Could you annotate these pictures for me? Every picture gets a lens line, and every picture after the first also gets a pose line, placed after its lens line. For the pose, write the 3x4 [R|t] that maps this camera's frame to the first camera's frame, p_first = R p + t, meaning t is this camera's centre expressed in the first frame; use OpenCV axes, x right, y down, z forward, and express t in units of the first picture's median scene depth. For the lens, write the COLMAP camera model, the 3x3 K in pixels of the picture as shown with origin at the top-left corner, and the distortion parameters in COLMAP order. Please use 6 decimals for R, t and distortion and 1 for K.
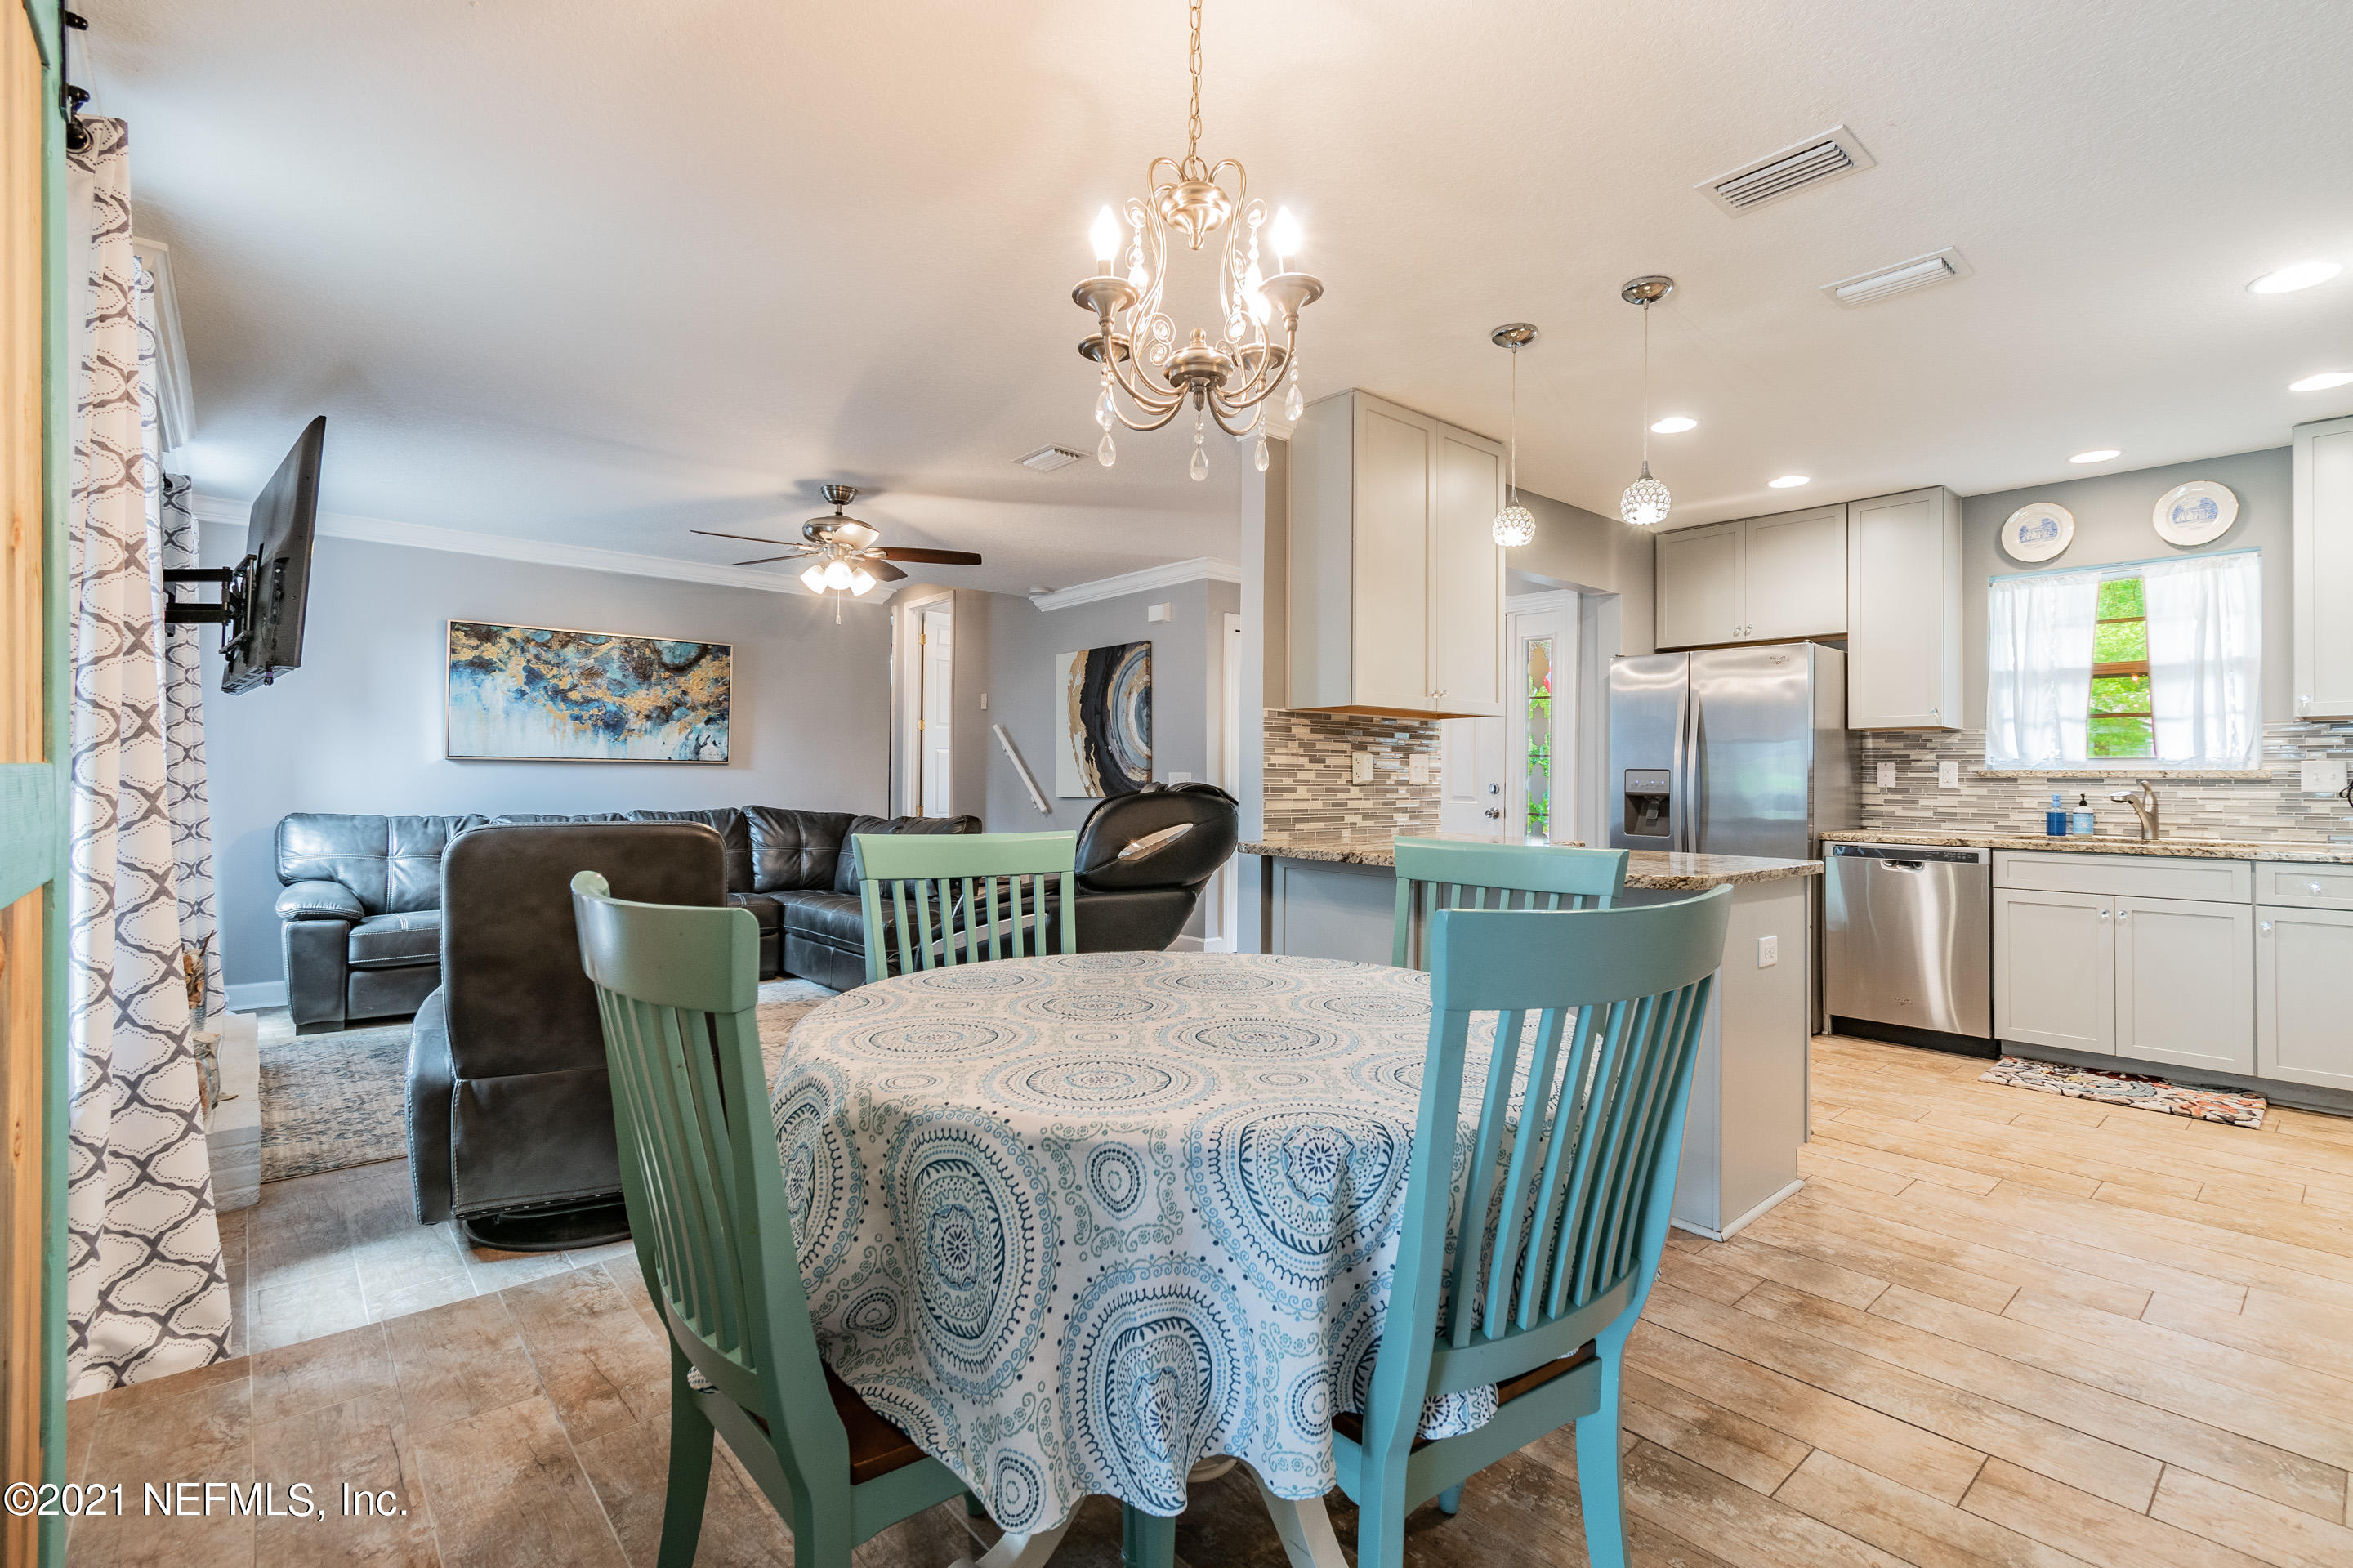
lens RADIAL K [[1090.8, 0, 1236.4], [0, 1090.8, 765.1], [0, 0, 1]] dist [0.002092, -0.001480]
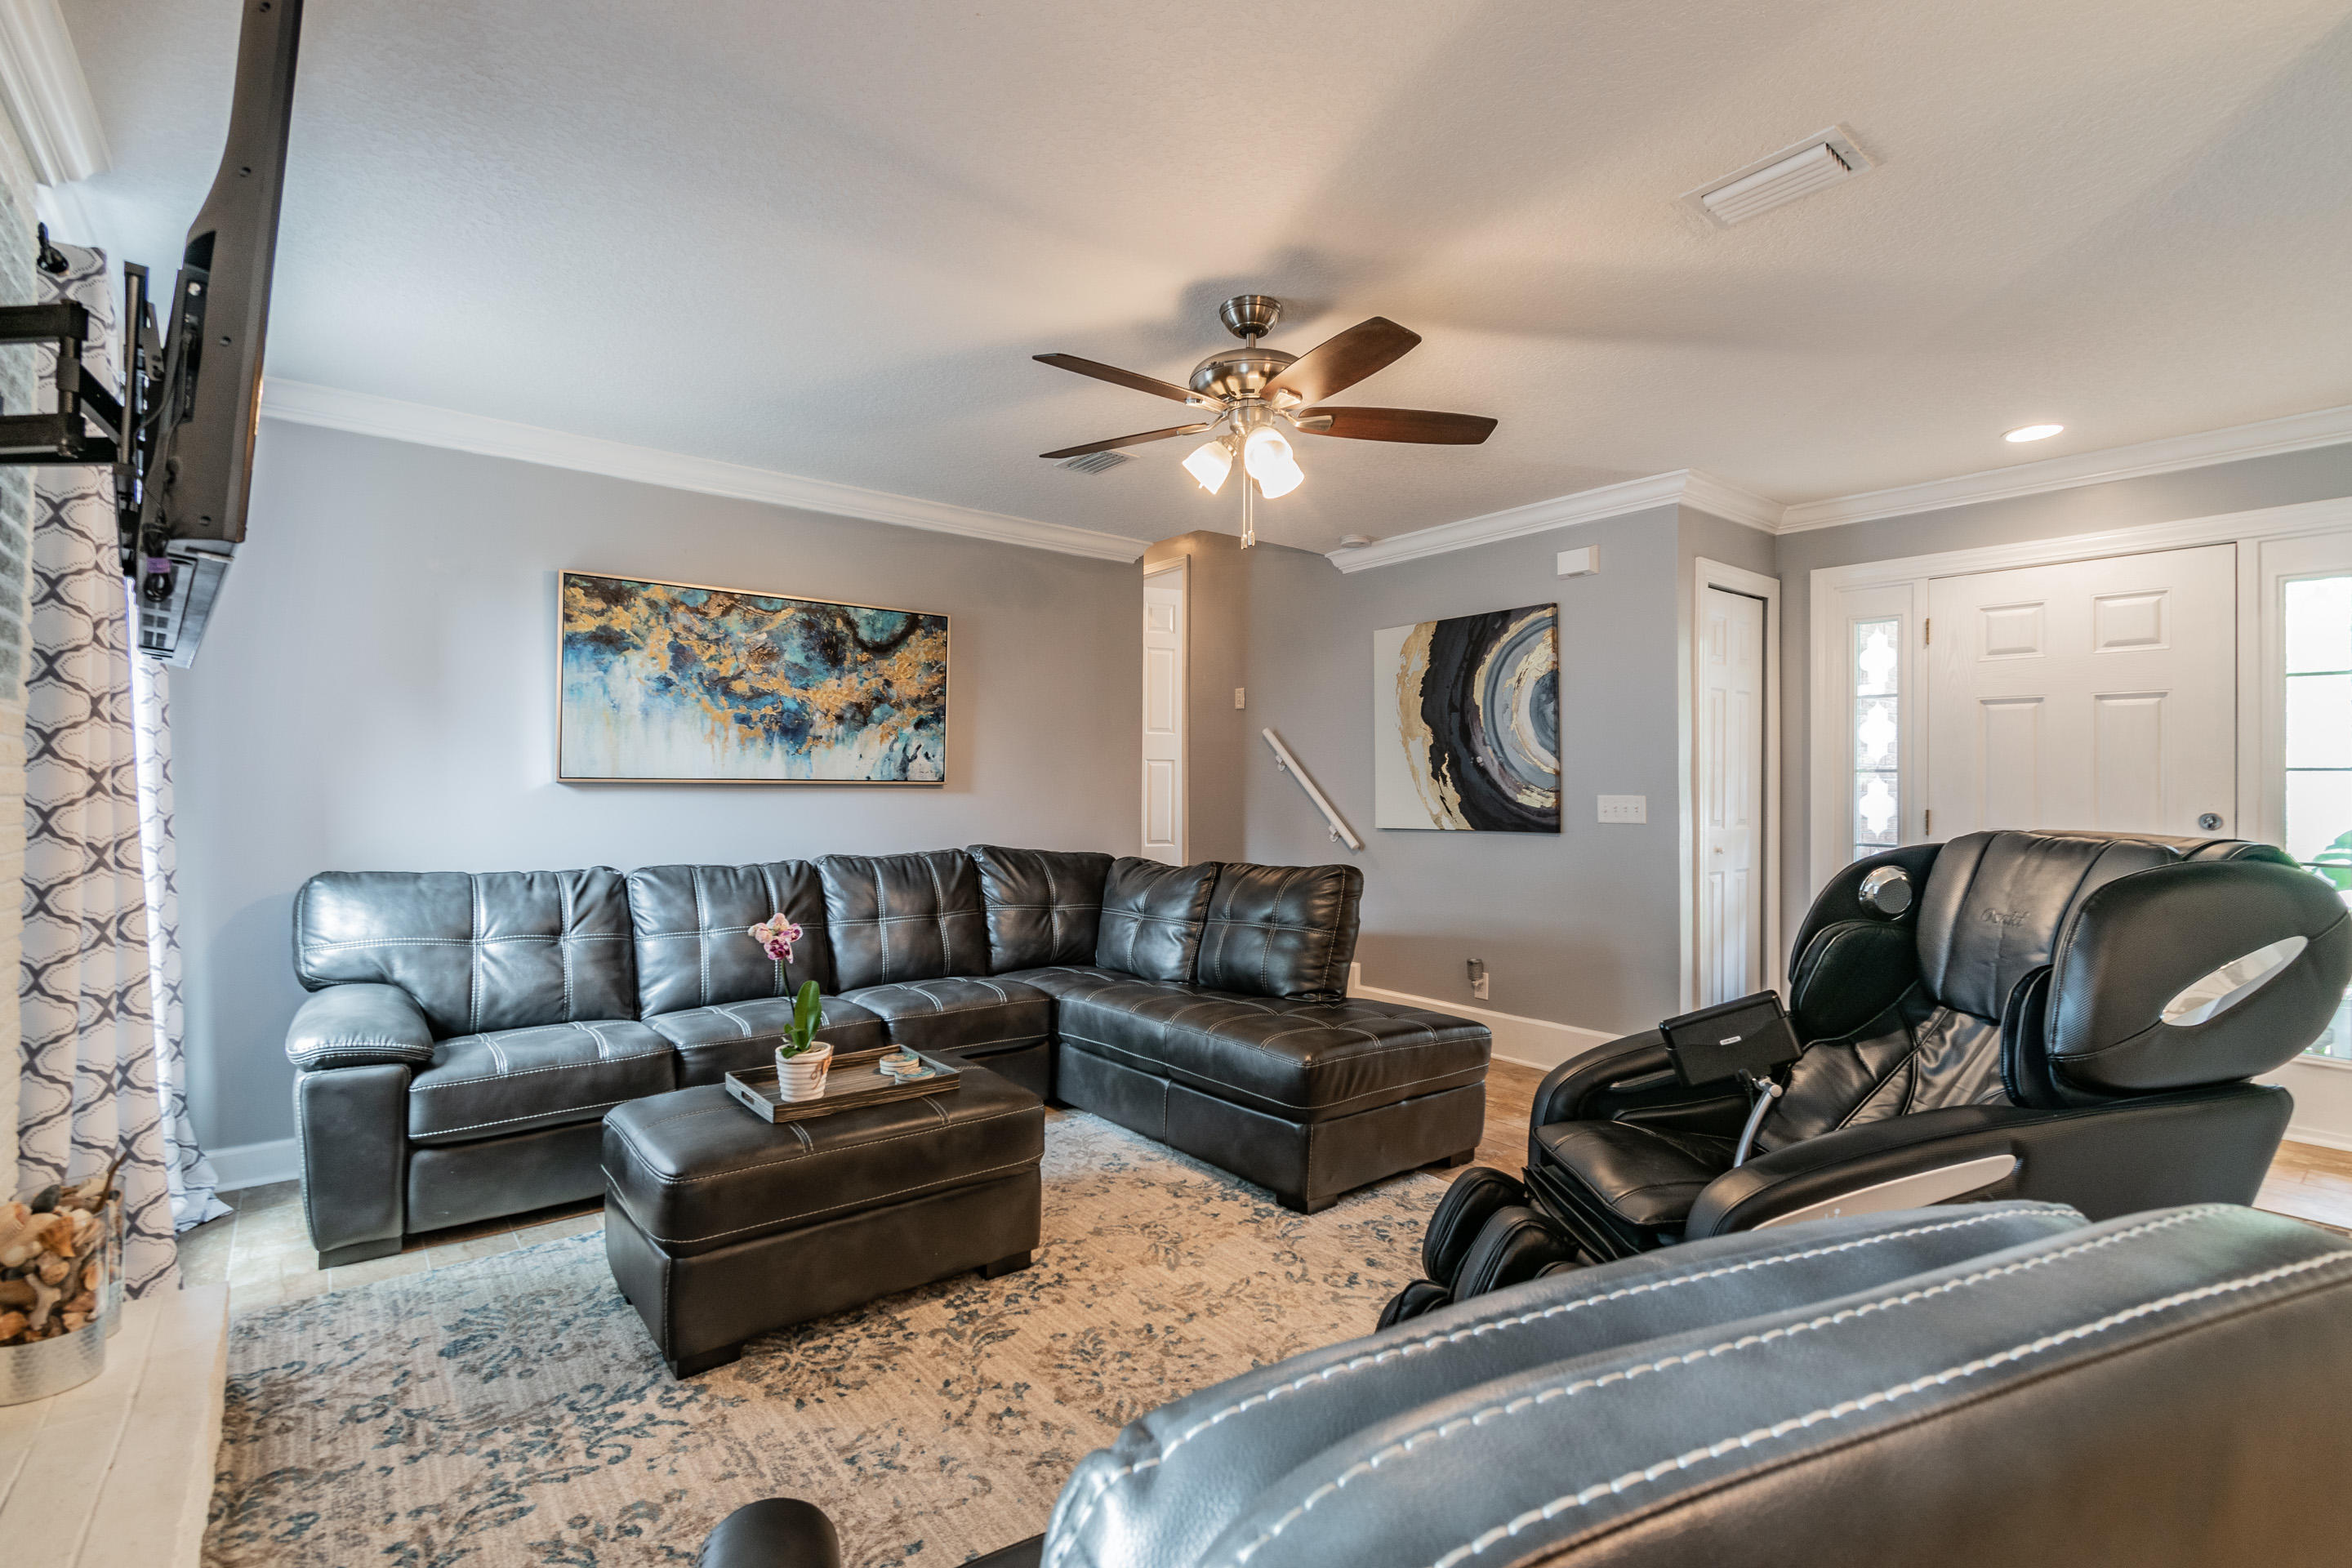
lens RADIAL K [[1090.3, 0, 1262.5], [0, 1090.3, 771.4], [0, 0, 1]] dist [0.002092, -0.001480]
pose [[0.999587, -0.005313, -0.028234, -0.264380], [0.005243, 0.999983, -0.002556, -0.007822], [0.028247, 0.002406, 0.999598, 0.334325]]
